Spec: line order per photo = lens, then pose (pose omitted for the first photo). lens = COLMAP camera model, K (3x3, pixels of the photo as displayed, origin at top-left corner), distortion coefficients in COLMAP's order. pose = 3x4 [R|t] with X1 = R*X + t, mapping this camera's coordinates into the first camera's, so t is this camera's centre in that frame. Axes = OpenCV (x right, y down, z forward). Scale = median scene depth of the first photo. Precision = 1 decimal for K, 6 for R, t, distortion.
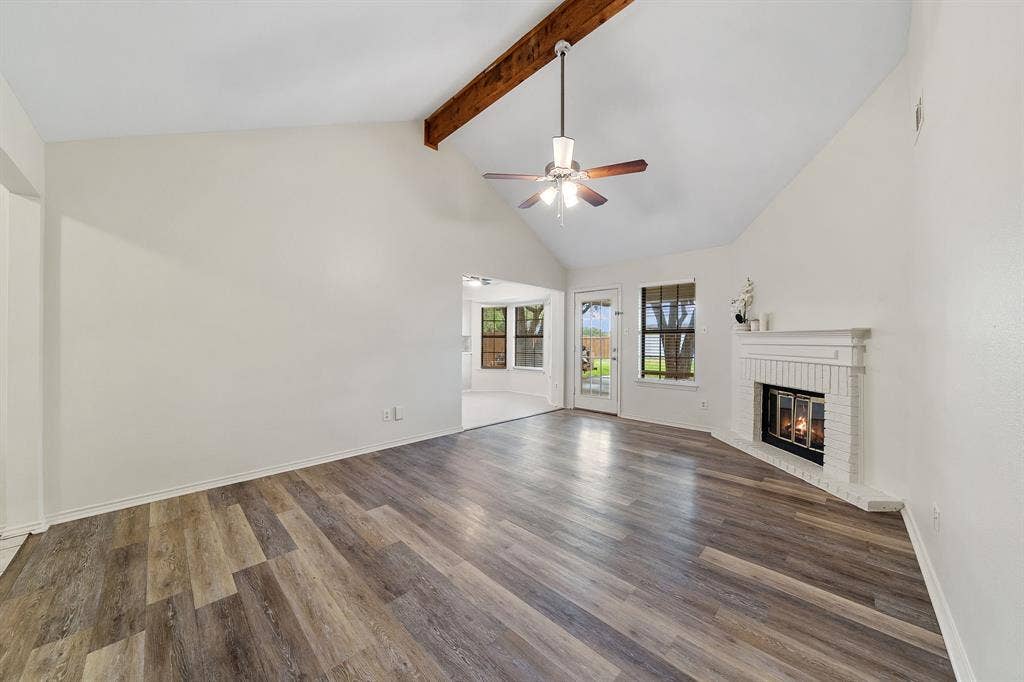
lens RADIAL K [[352.4, 0, 514.0], [0, 352.4, 343.0], [0, 0, 1]] dist [-0.002565, -0.000058]
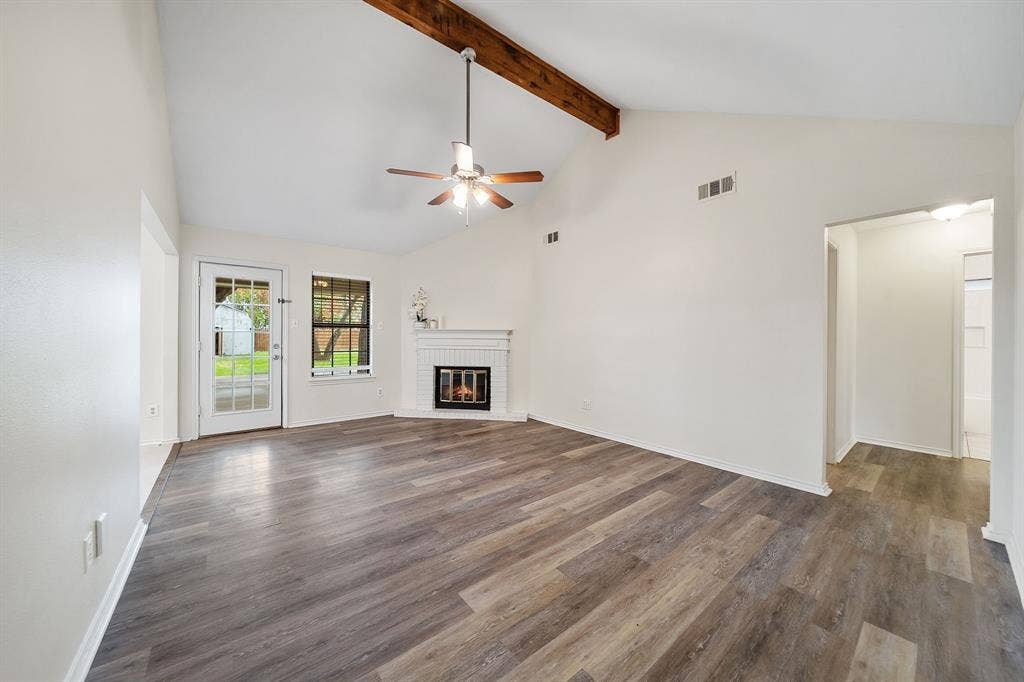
lens RADIAL K [[352.4, 0, 515.9], [0, 352.4, 338.1], [0, 0, 1]] dist [-0.002565, -0.000058]
pose [[0.114469, -0.005386, 0.993412, -1.022424], [-0.000663, 0.999985, 0.005498, -0.008255], [-0.993427, -0.001288, 0.114464, 0.858165]]
